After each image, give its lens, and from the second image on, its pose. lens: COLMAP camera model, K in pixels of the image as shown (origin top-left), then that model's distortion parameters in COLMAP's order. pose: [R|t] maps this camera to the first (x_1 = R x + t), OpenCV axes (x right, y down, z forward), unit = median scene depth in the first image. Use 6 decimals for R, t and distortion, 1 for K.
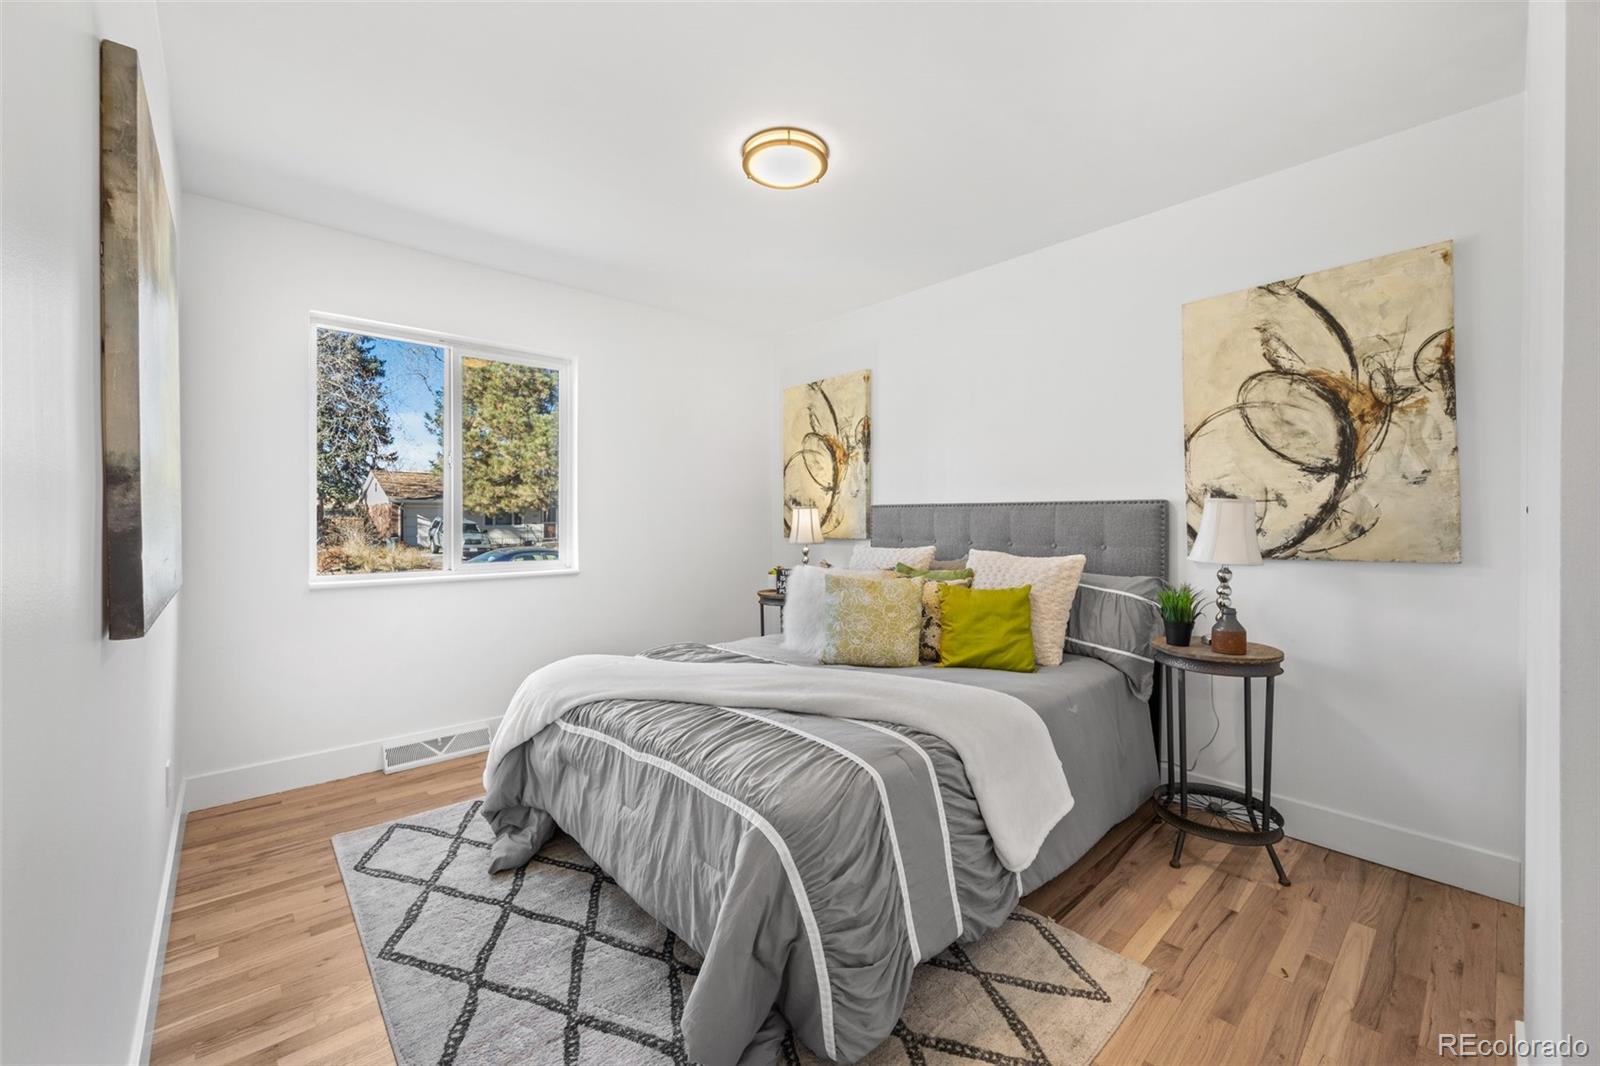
lens RADIAL K [[641.6, 0, 801.9], [0, 641.6, 526.8], [0, 0, 1]] dist [-0.002062, 0.001596]
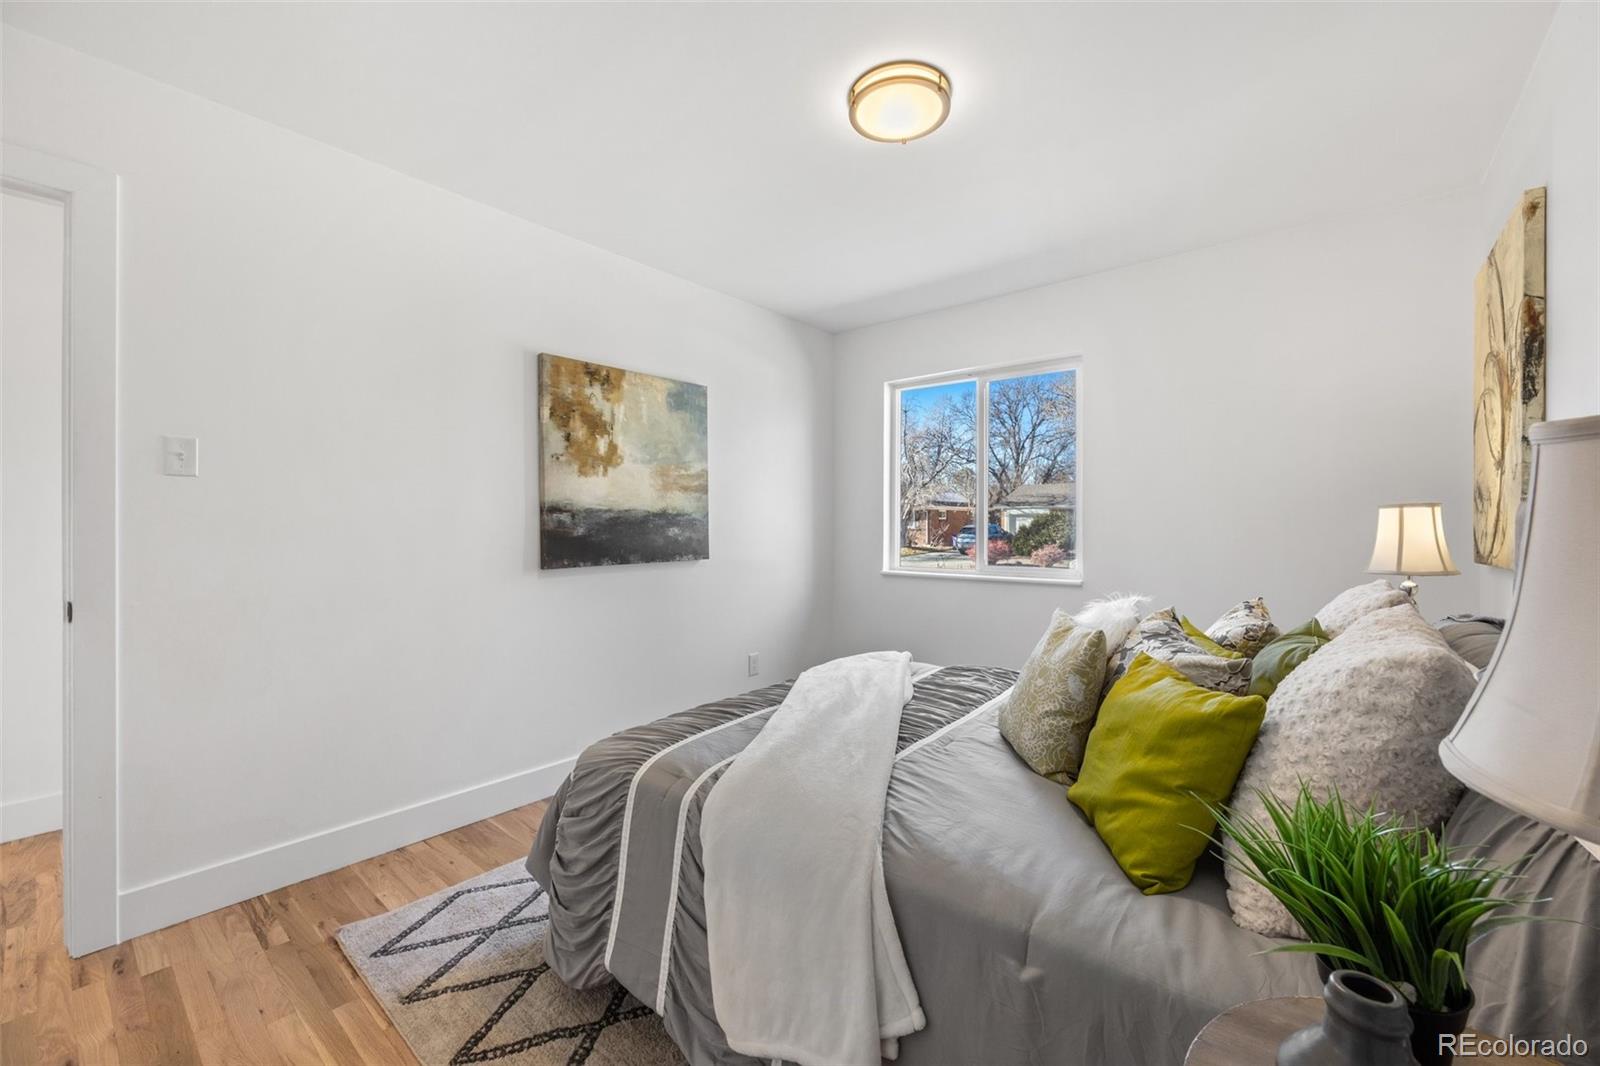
lens RADIAL K [[641.6, 0, 797.5], [0, 641.6, 527.5], [0, 0, 1]] dist [-0.002062, 0.001596]
pose [[0.134320, 0.001680, -0.990937, 0.154899], [-0.012442, 0.999923, 0.000009, -0.001978], [0.990860, 0.012328, 0.134331, 0.146687]]
